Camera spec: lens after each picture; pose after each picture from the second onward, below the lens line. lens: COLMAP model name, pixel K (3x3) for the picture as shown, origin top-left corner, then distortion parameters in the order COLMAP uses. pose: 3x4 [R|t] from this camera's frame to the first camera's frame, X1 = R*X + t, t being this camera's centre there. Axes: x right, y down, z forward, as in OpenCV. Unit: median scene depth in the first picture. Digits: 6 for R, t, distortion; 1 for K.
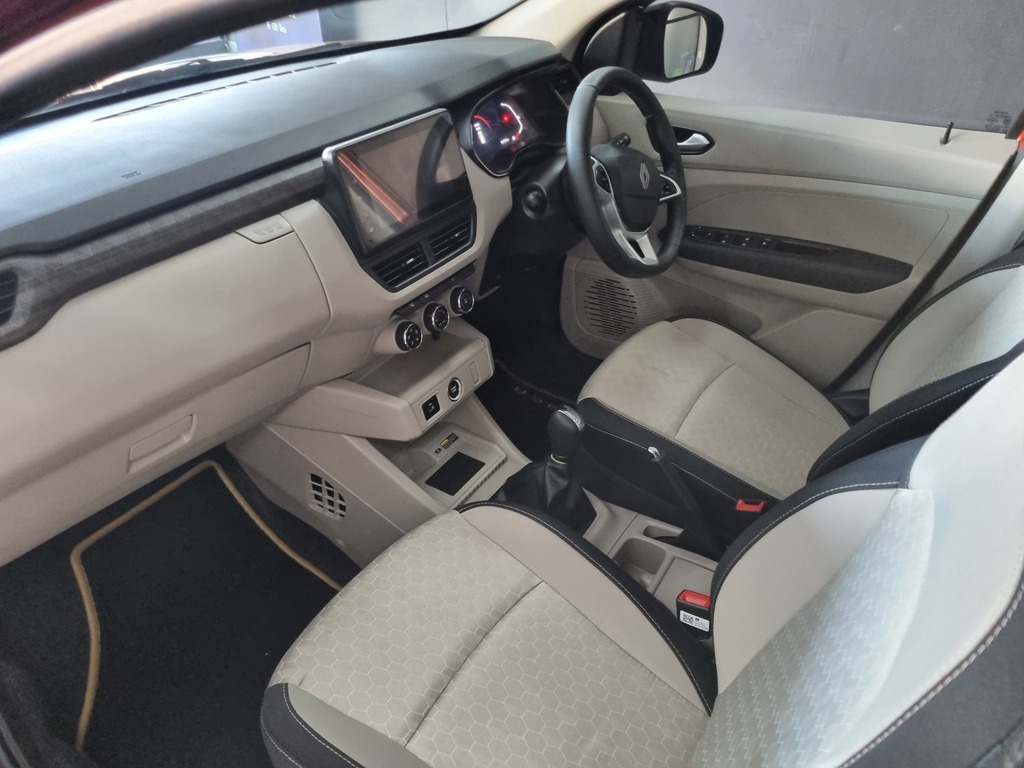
lens RADIAL K [[769.9, 0, 512.0], [0, 769.9, 384.0], [0, 0, 1]] dist [0.024381, -0.000772]
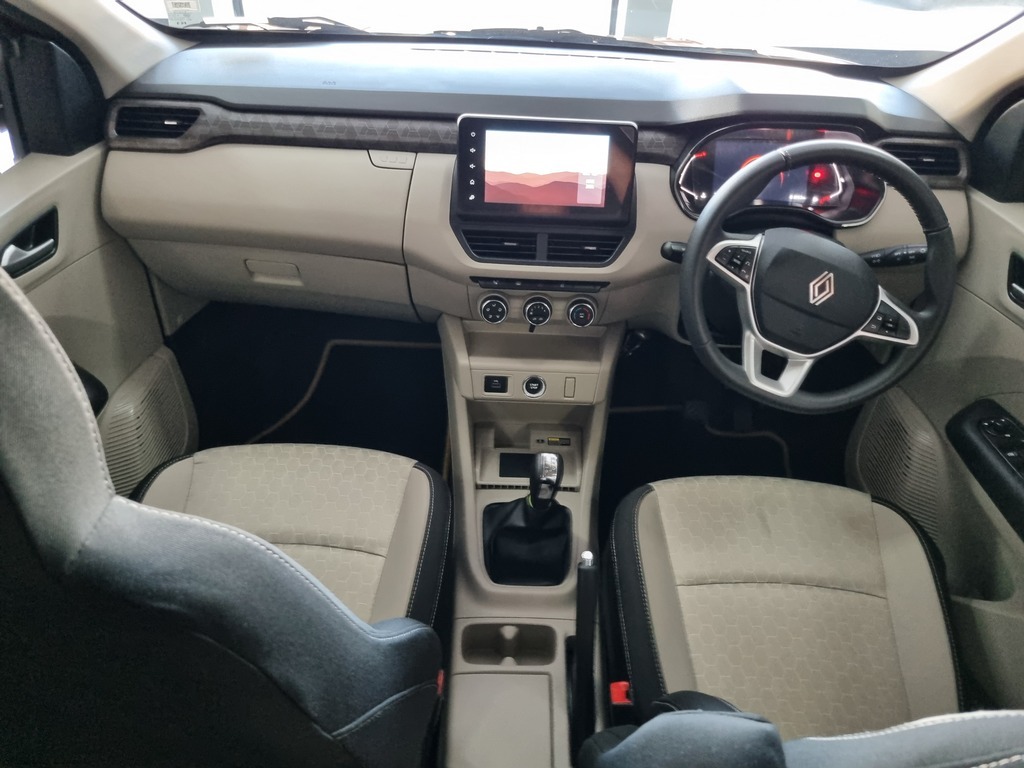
lens RADIAL K [[769.9, 0, 512.0], [0, 769.9, 384.0], [0, 0, 1]] dist [0.024381, -0.000772]
pose [[0.533419, 0.518291, -0.668460, 0.678381], [-0.505088, 0.829090, 0.239784, -0.259713], [0.678491, 0.209726, 0.704035, 0.316701]]
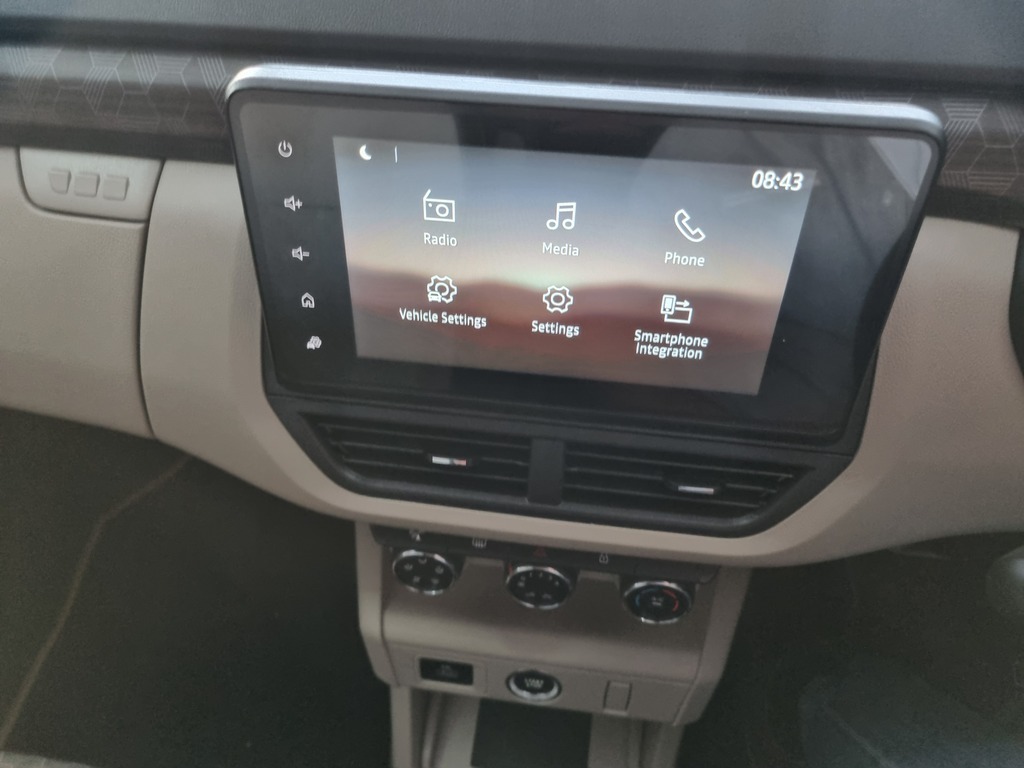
lens RADIAL K [[797.1, 0, 492.7], [0, 797.1, 385.0], [0, 0, 1]] dist [0.006500, -0.001994]
pose [[0.410800, 0.724035, -0.554091, 0.047735], [-0.486127, 0.688088, 0.538717, -0.391425], [0.771313, 0.048054, 0.634639, 0.809293]]
